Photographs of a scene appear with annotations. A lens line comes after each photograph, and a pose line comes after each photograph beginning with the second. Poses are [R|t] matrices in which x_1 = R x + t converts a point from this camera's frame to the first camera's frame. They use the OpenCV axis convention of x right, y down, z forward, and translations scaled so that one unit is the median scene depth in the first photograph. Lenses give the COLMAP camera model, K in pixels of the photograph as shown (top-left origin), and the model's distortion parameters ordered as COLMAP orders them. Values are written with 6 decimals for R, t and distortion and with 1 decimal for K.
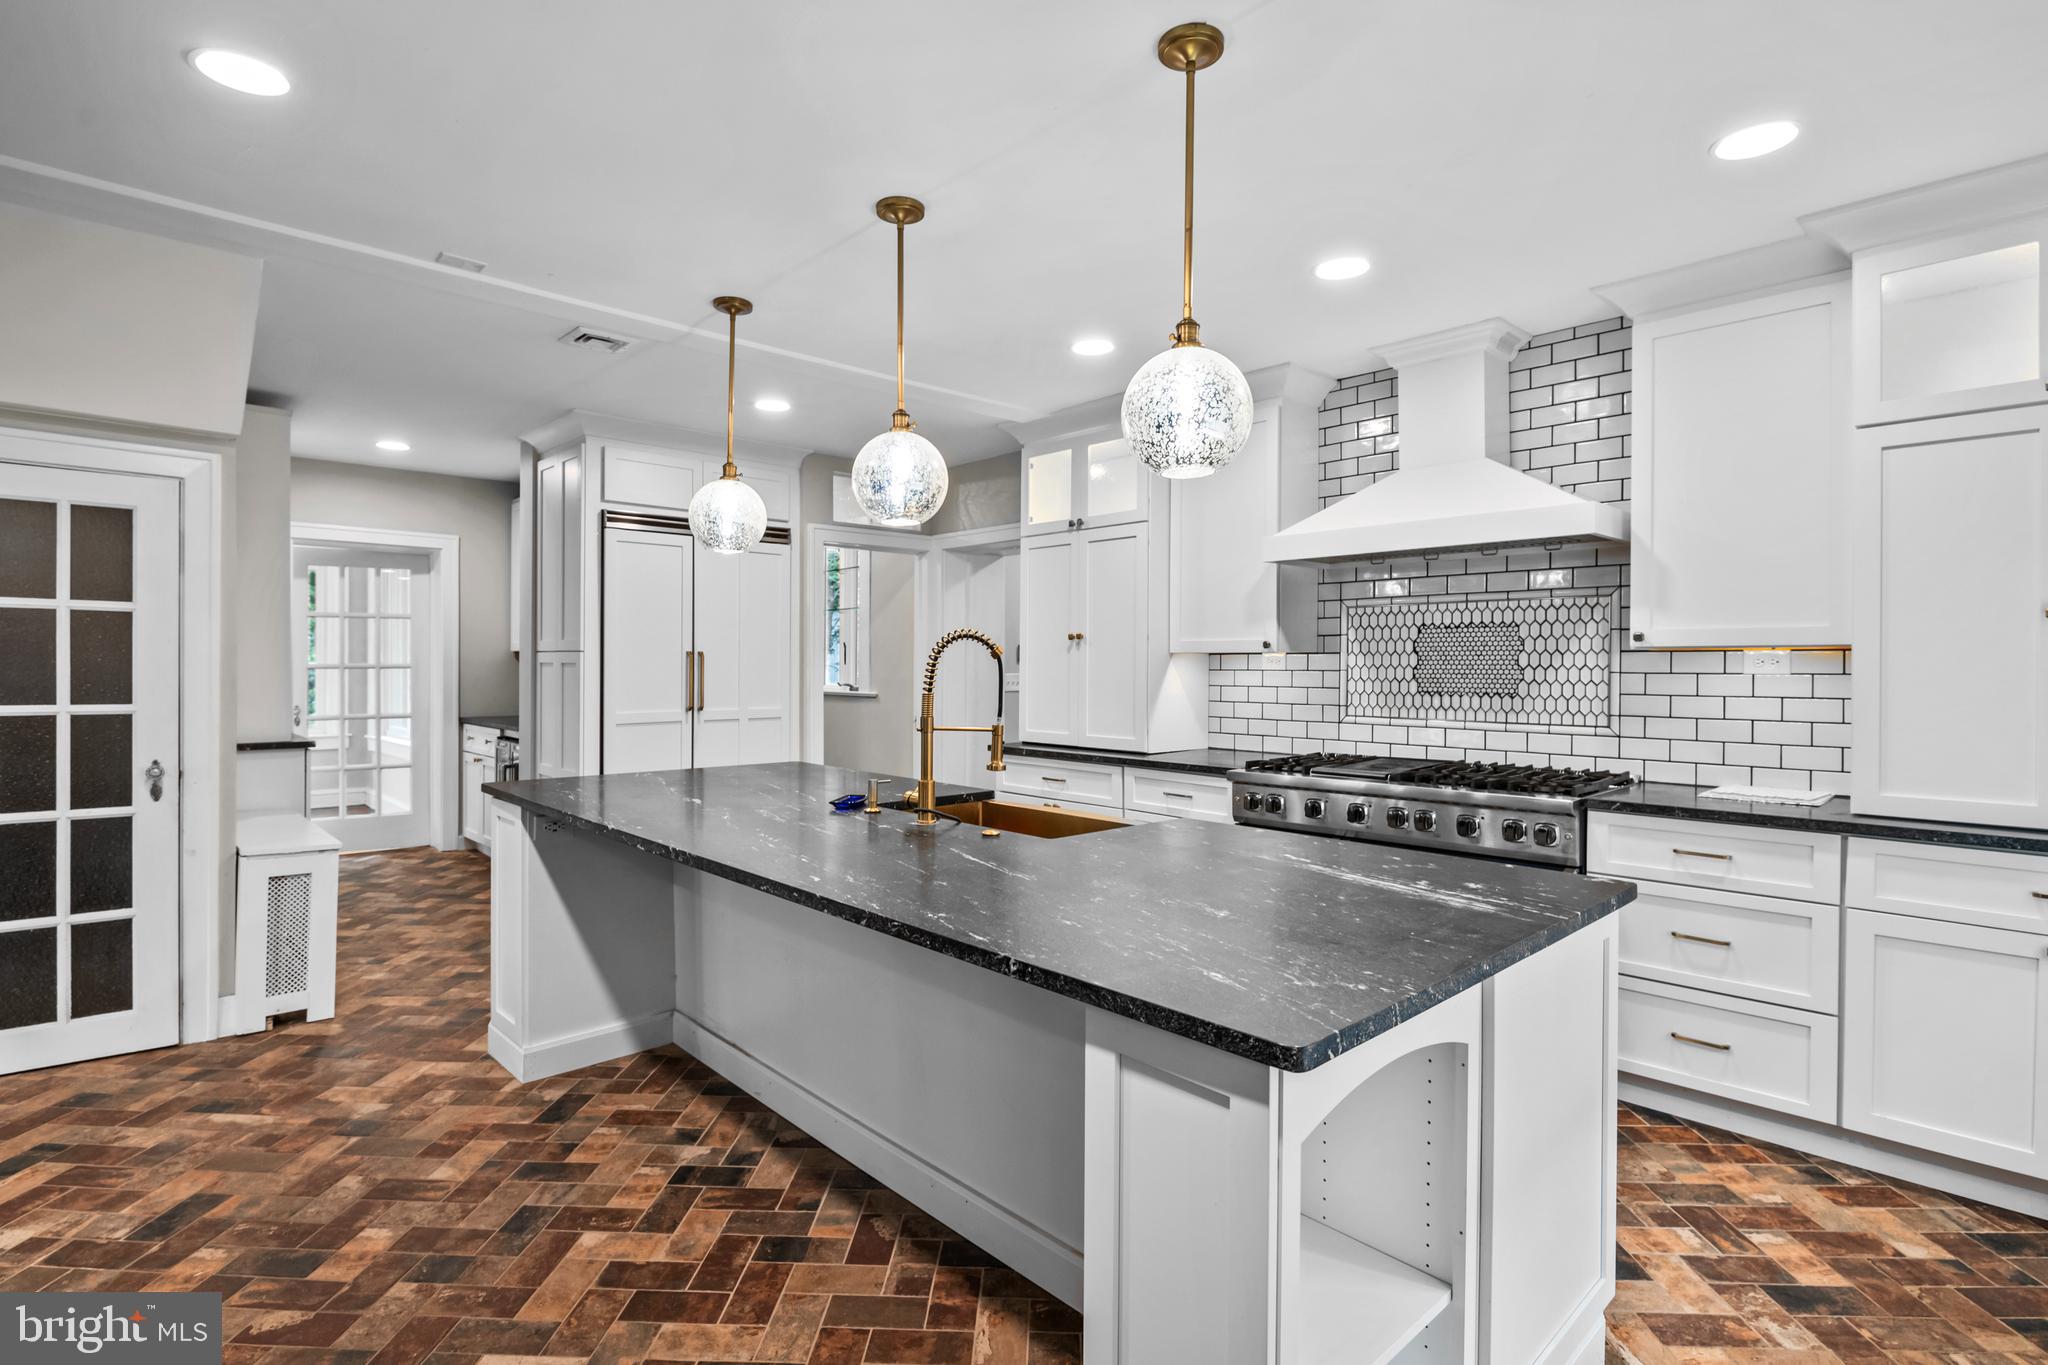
lens RADIAL K [[998.7, 0, 1027.2], [0, 998.7, 686.3], [0, 0, 1]] dist [0.003433, -0.009727]
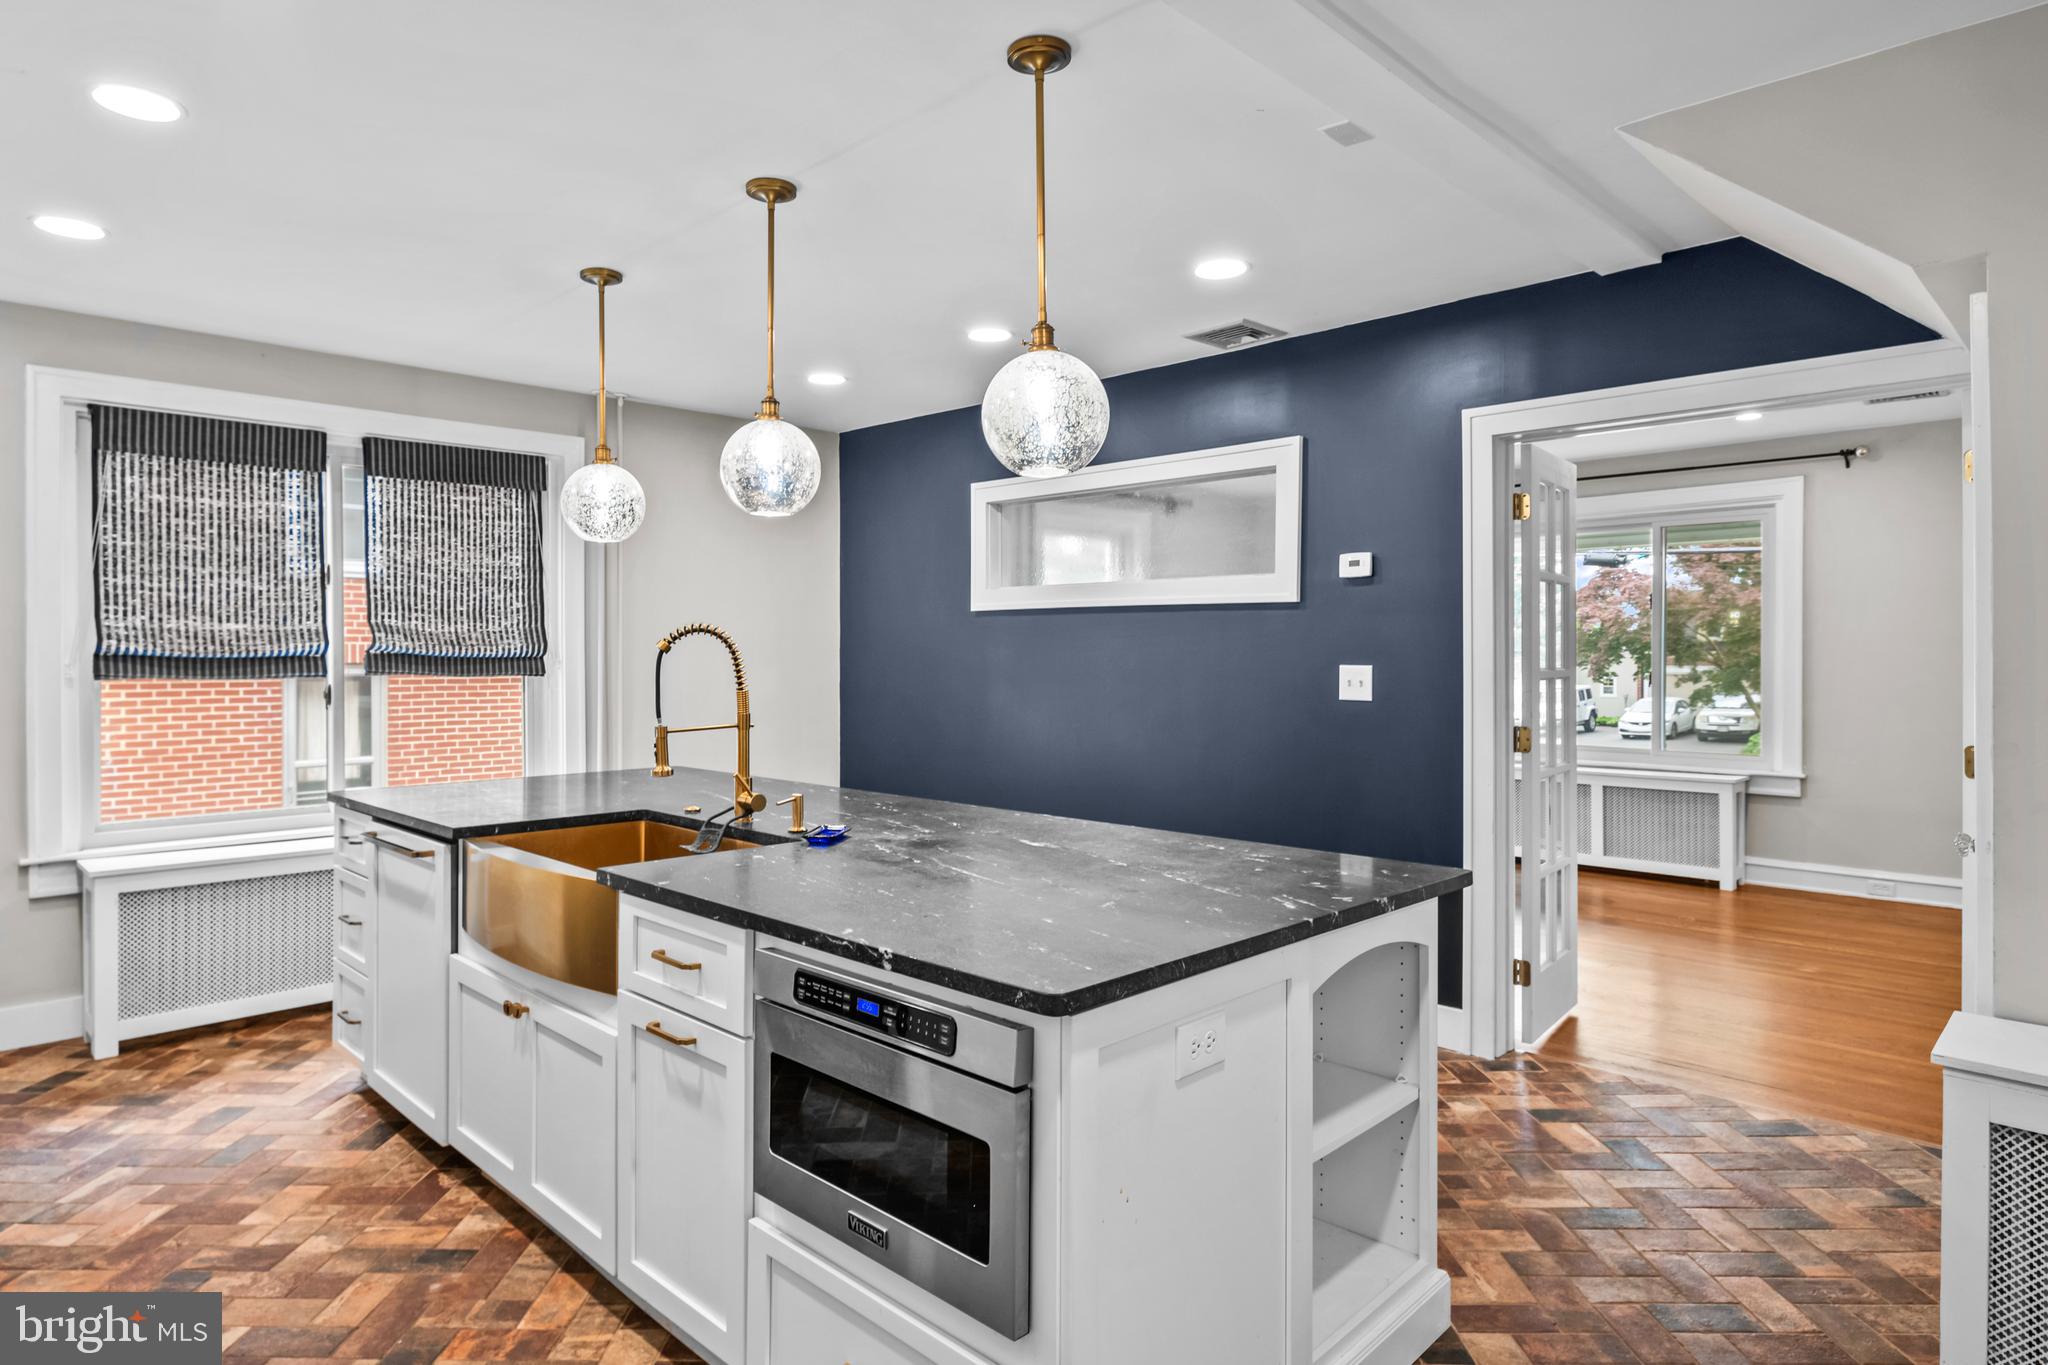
lens RADIAL K [[1148.1, 0, 1017.4], [0, 1148.1, 654.4], [0, 0, 1]] dist [-0.000628, 0.001032]
pose [[-0.999792, -0.002498, -0.020223, -0.249320], [-0.002962, 0.999733, 0.022907, -0.037520], [0.020161, 0.022962, -0.999533, 1.511263]]
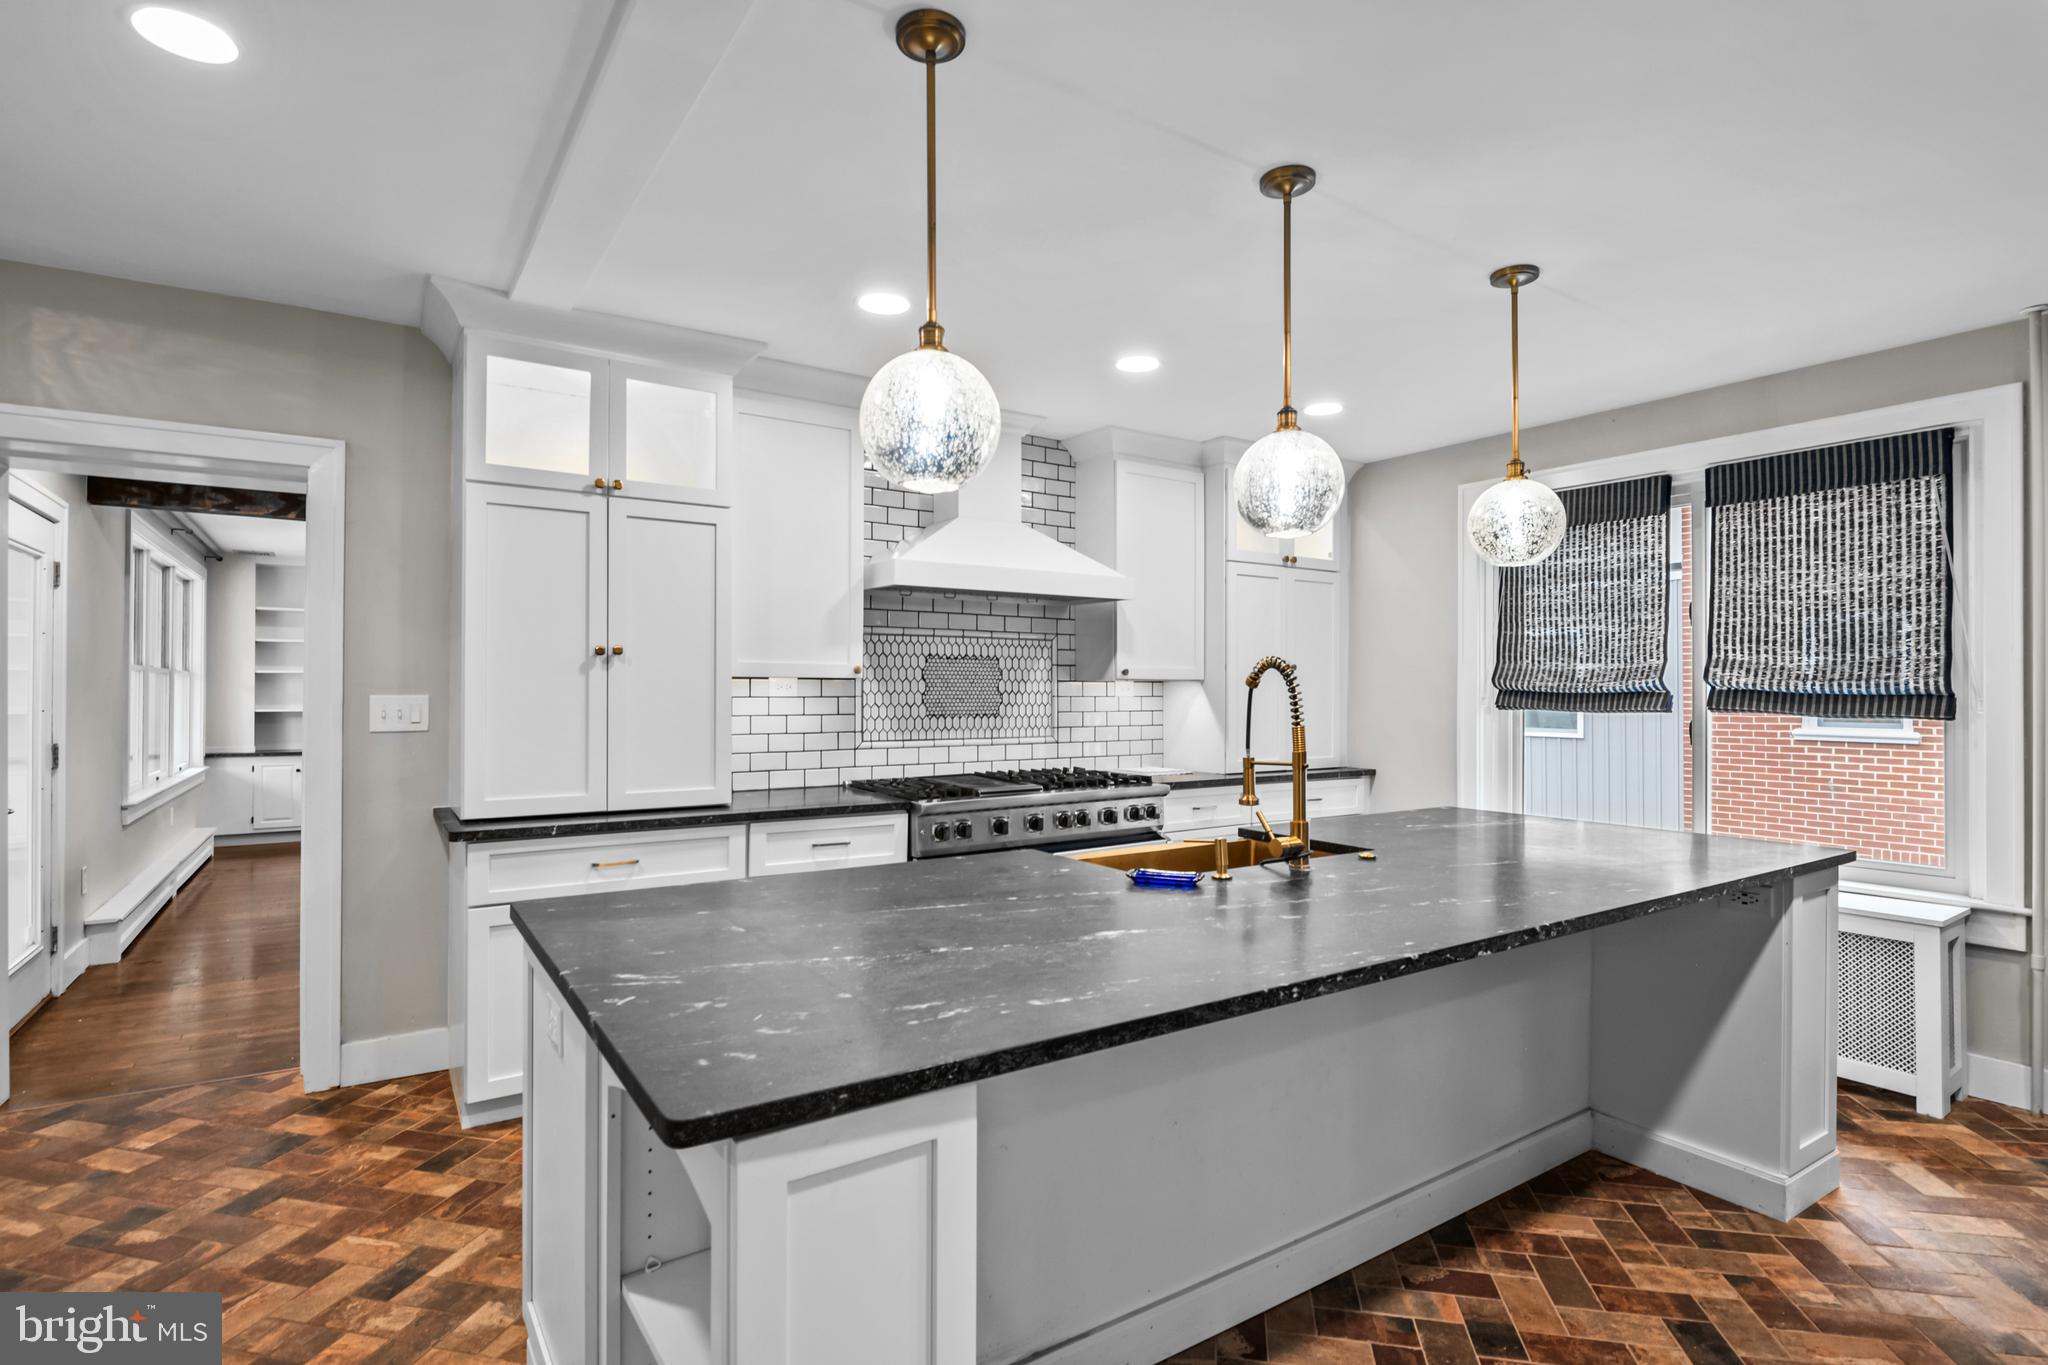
lens RADIAL K [[998.7, 0, 1027.2], [0, 998.7, 686.3], [0, 0, 1]] dist [0.003433, -0.009727]
pose [[0.161685, 0.001951, 0.986840, -0.742158], [0.020579, 0.999774, -0.005348, -0.020015], [-0.986628, 0.021173, 0.161609, 0.775890]]
